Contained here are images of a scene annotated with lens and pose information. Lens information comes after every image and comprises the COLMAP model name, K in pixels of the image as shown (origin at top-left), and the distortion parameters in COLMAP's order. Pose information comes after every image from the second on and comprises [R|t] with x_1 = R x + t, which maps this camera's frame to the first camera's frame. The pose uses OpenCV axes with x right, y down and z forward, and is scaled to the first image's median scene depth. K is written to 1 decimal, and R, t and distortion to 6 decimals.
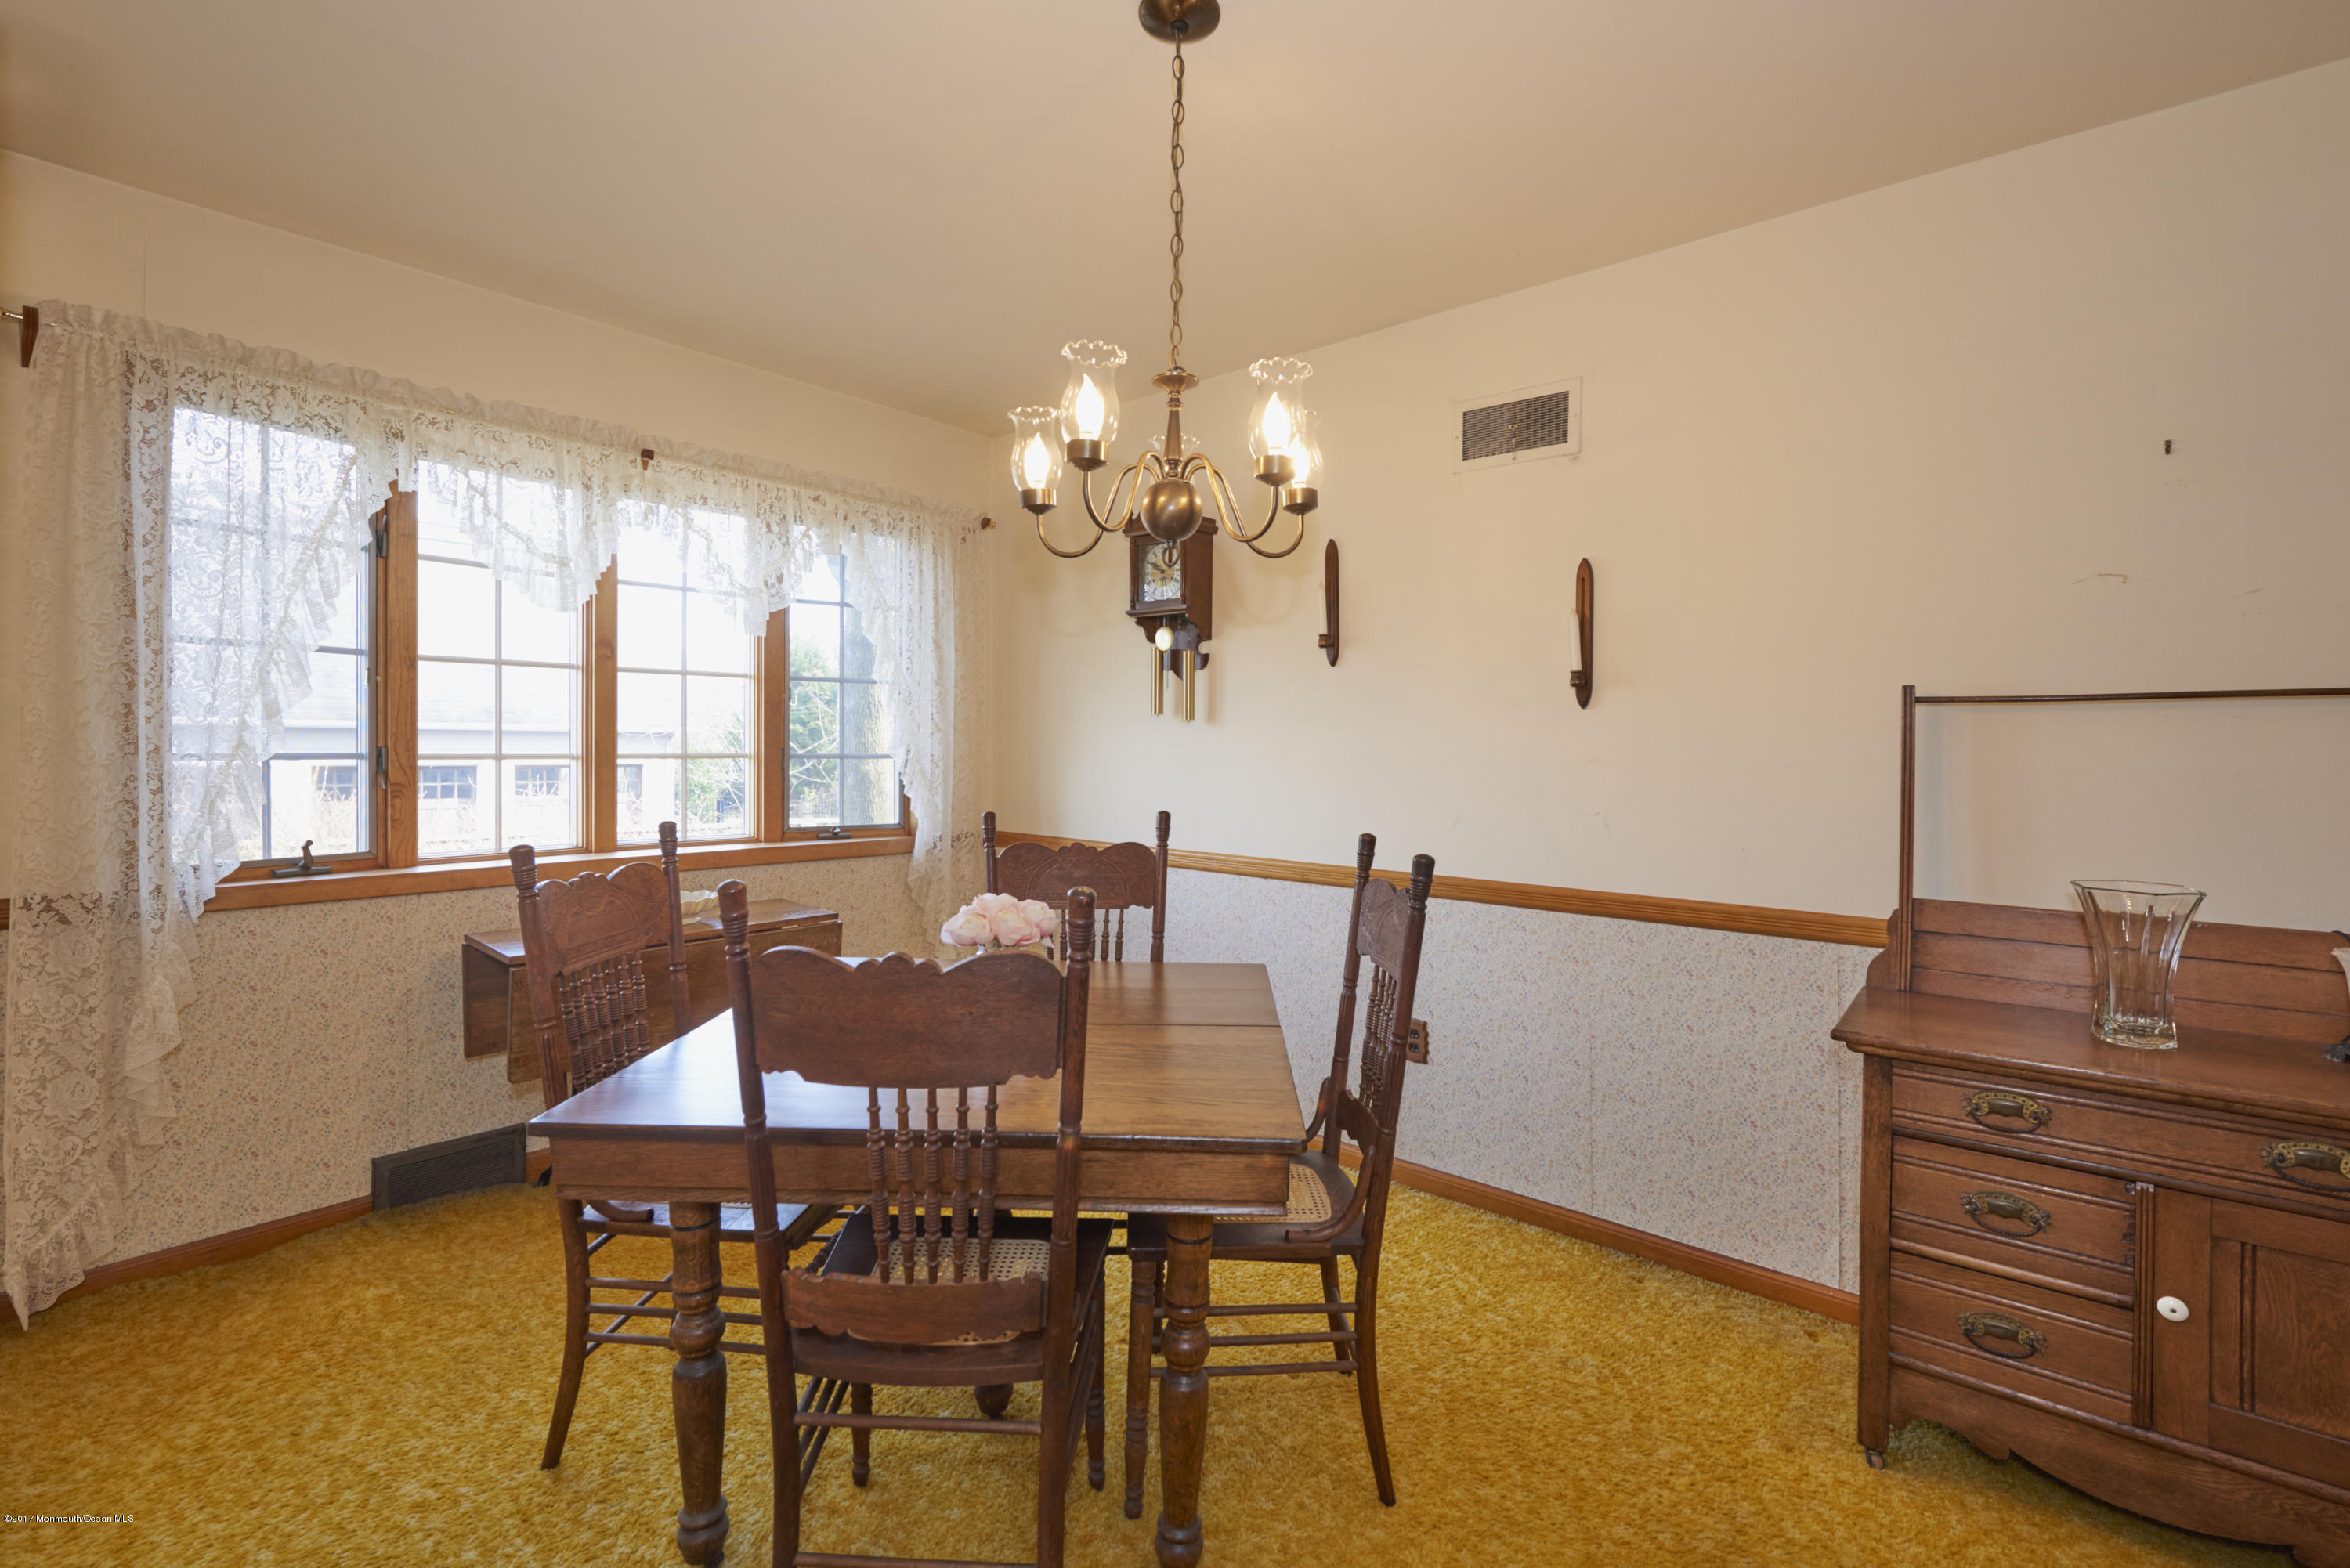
lens RADIAL K [[1056.5, 0, 1170.7], [0, 1056.5, 746.3], [0, 0, 1]] dist [0.000578, 0.000143]
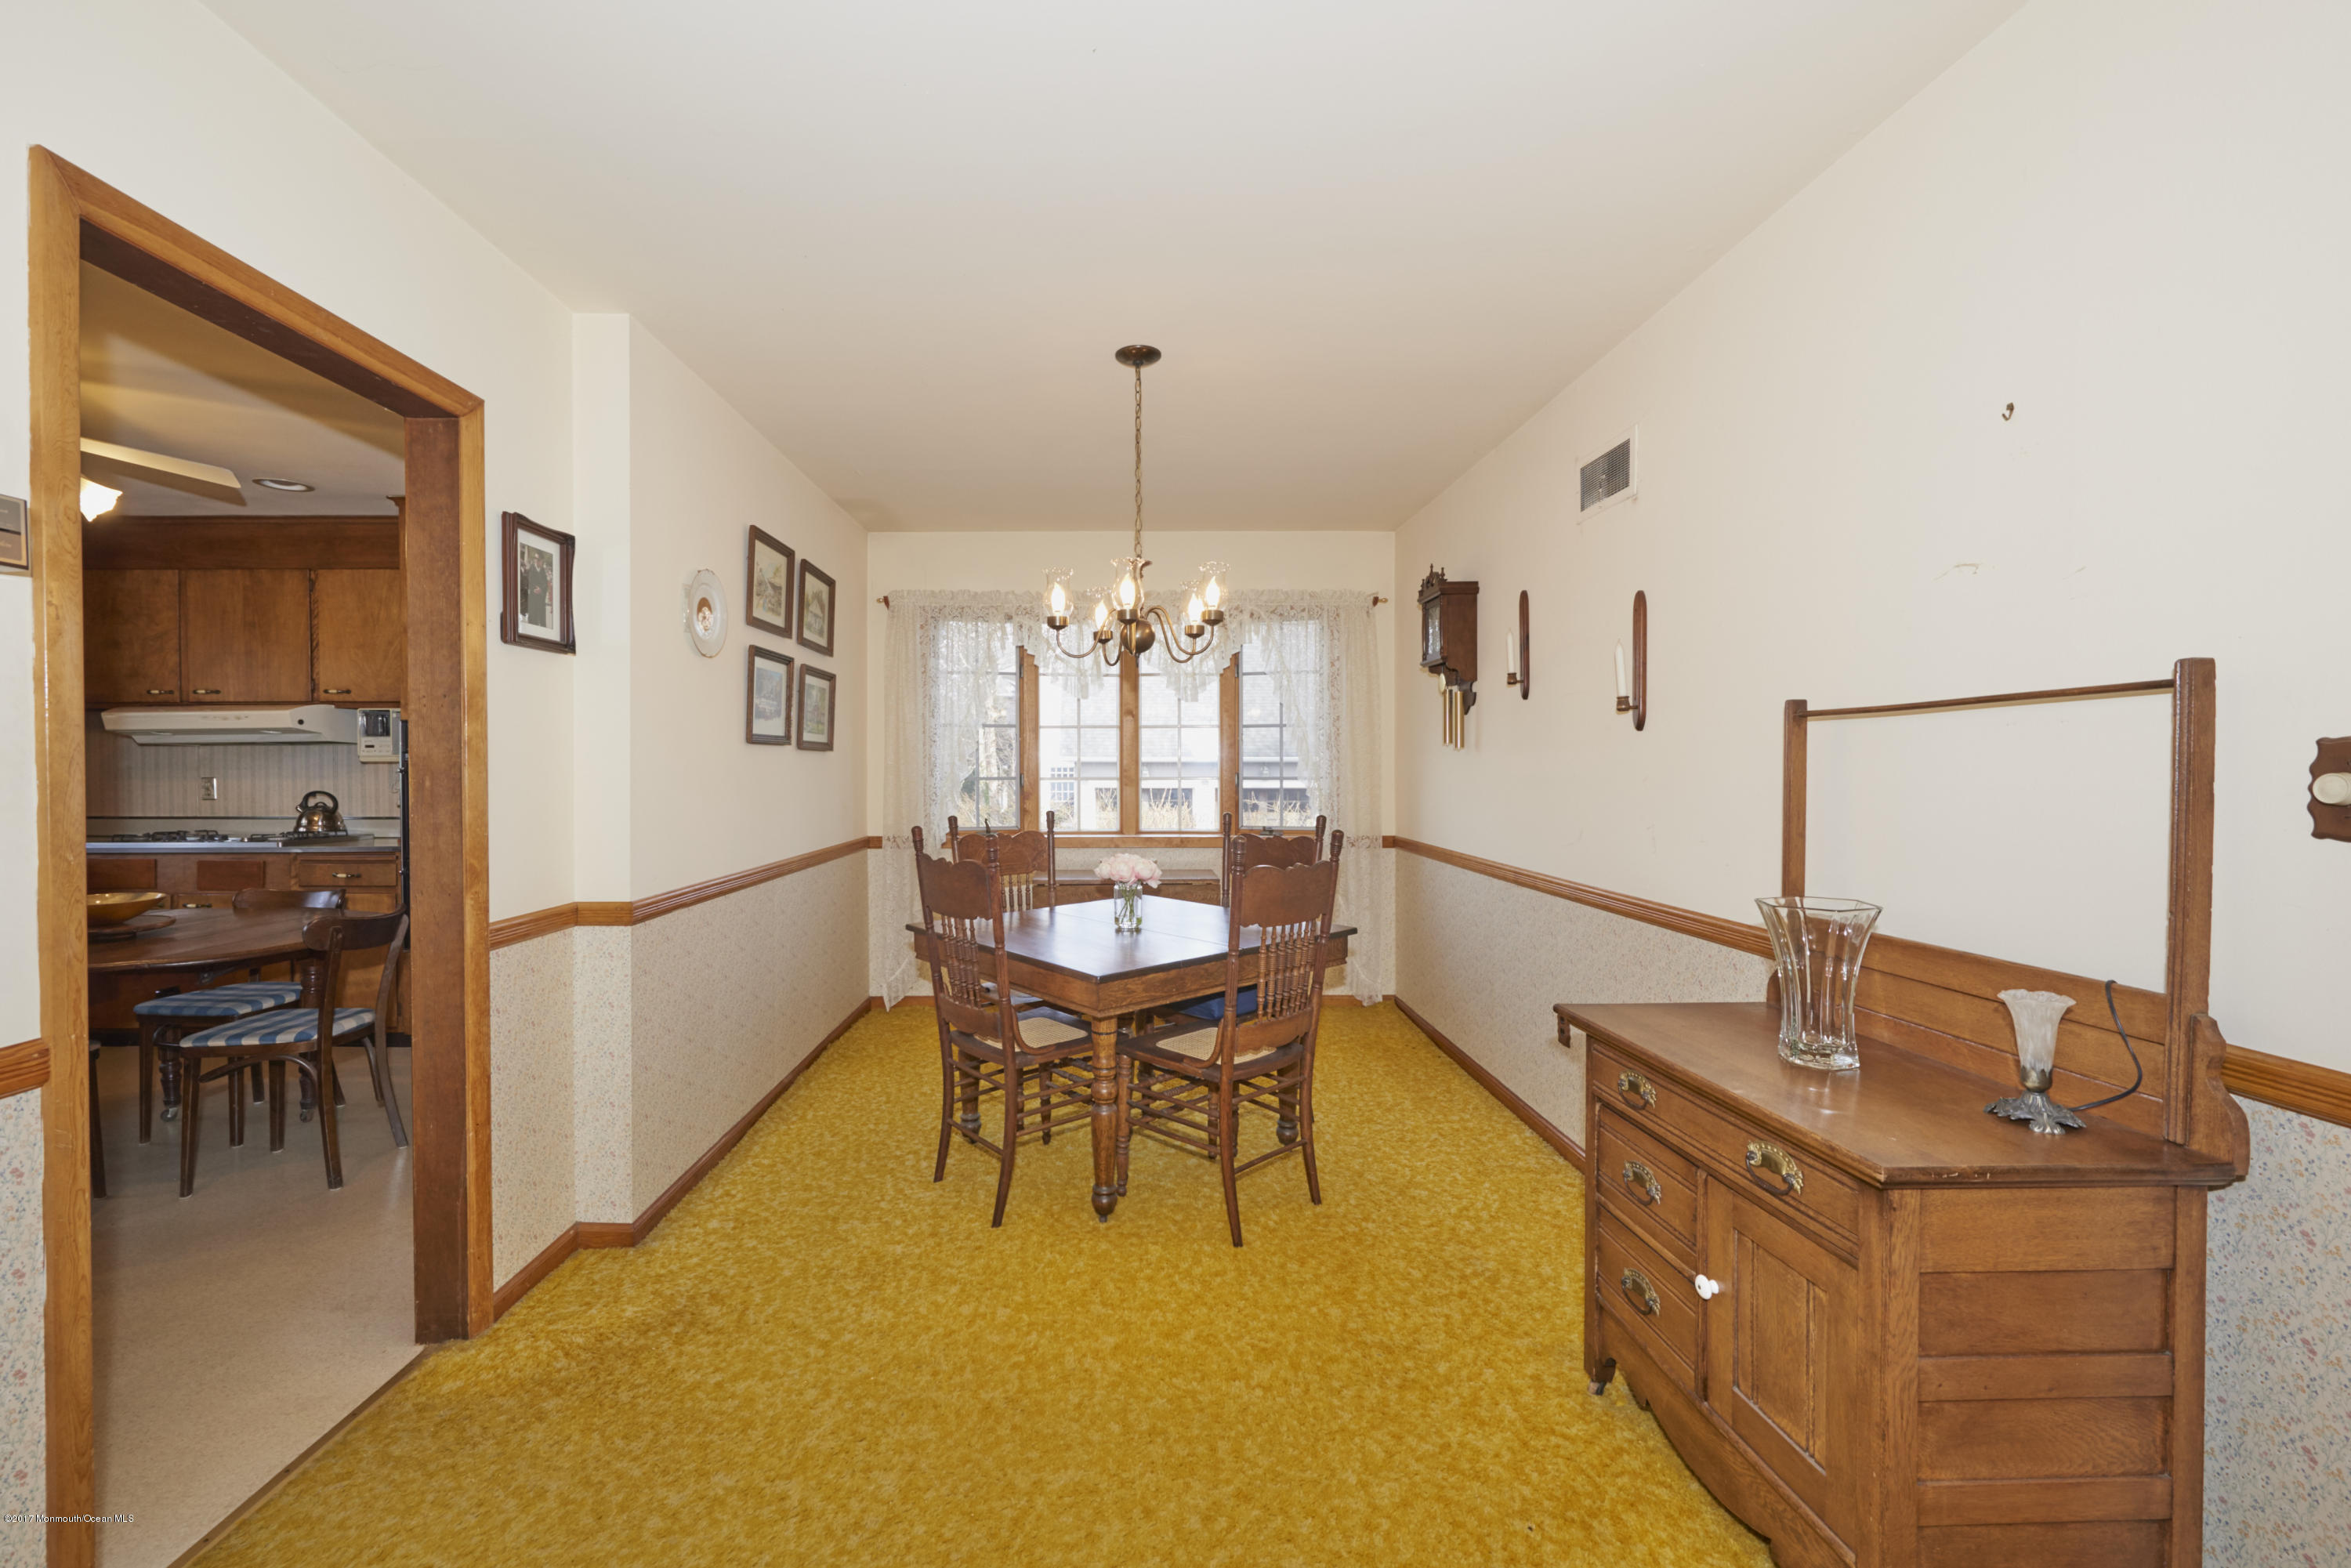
lens RADIAL K [[1024.3, 0, 1175.5], [0, 1024.3, 784.0], [0, 0, 1]] dist [-0.002036, -0.000352]
pose [[0.657129, 0.000956, -0.753777, 0.889617], [0.008899, 0.999920, 0.009027, 0.005640], [0.753725, -0.012640, 0.657068, -0.049797]]
